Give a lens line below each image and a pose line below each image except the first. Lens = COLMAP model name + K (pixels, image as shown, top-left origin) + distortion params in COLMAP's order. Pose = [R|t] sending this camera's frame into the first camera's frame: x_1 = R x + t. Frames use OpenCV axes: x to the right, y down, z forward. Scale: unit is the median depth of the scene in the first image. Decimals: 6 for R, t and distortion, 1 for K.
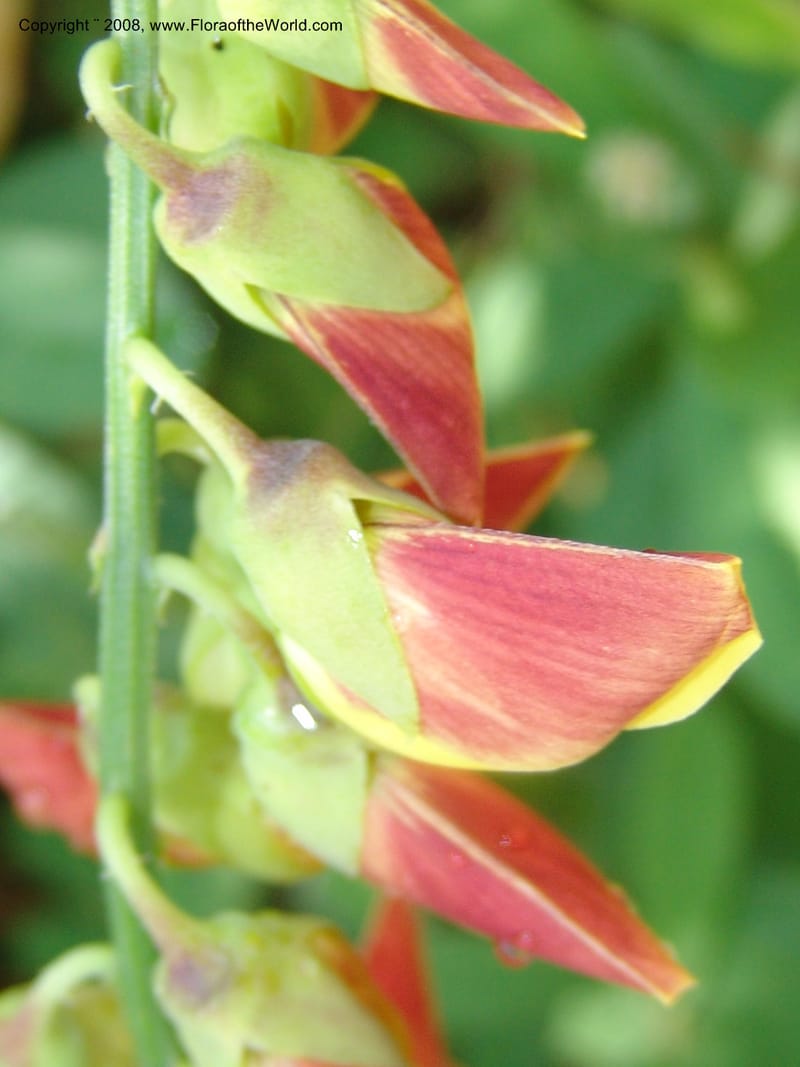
lens RADIAL K [[2912.8, 0, 400.0], [0, 2912.8, 533.5], [0, 0, 1]] dist [-0.130752, -0.221825]
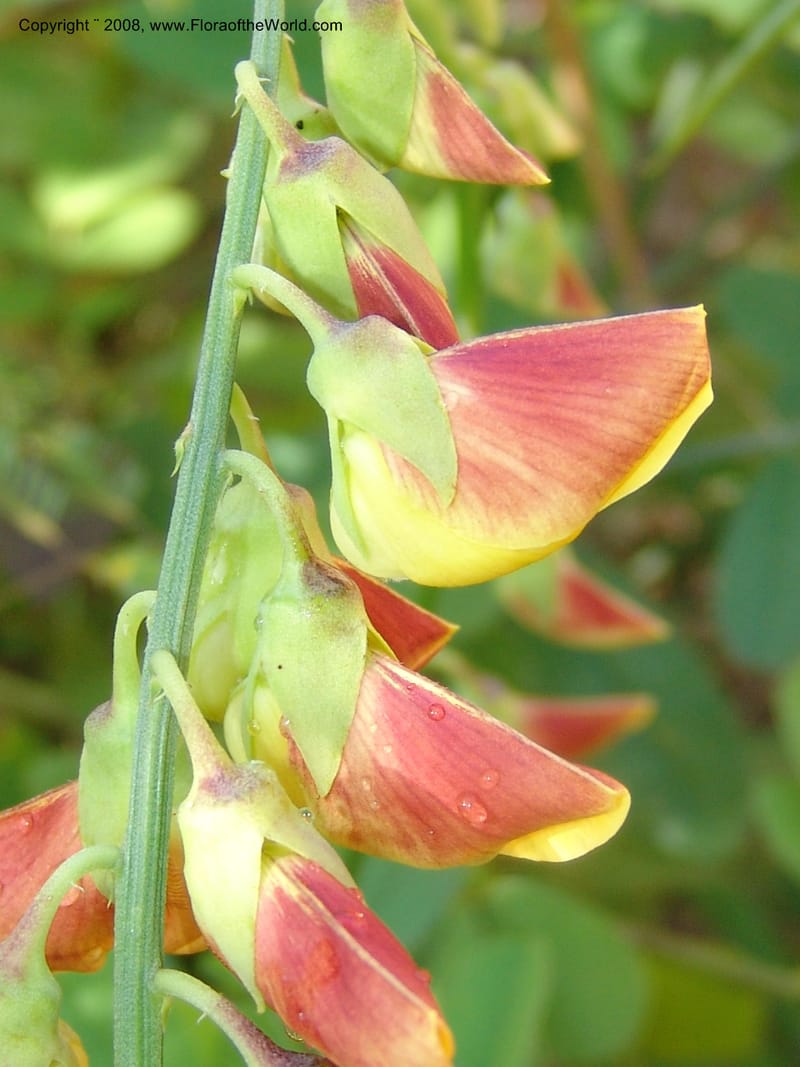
lens RADIAL K [[2912.8, 0, 400.0], [0, 2912.8, 533.5], [0, 0, 1]] dist [-0.130752, -0.221825]
pose [[0.965165, 0.135876, 0.223594, -0.326036], [0.037708, 0.773420, -0.632771, 0.961630], [-0.258911, 0.619159, 0.741355, 0.018598]]
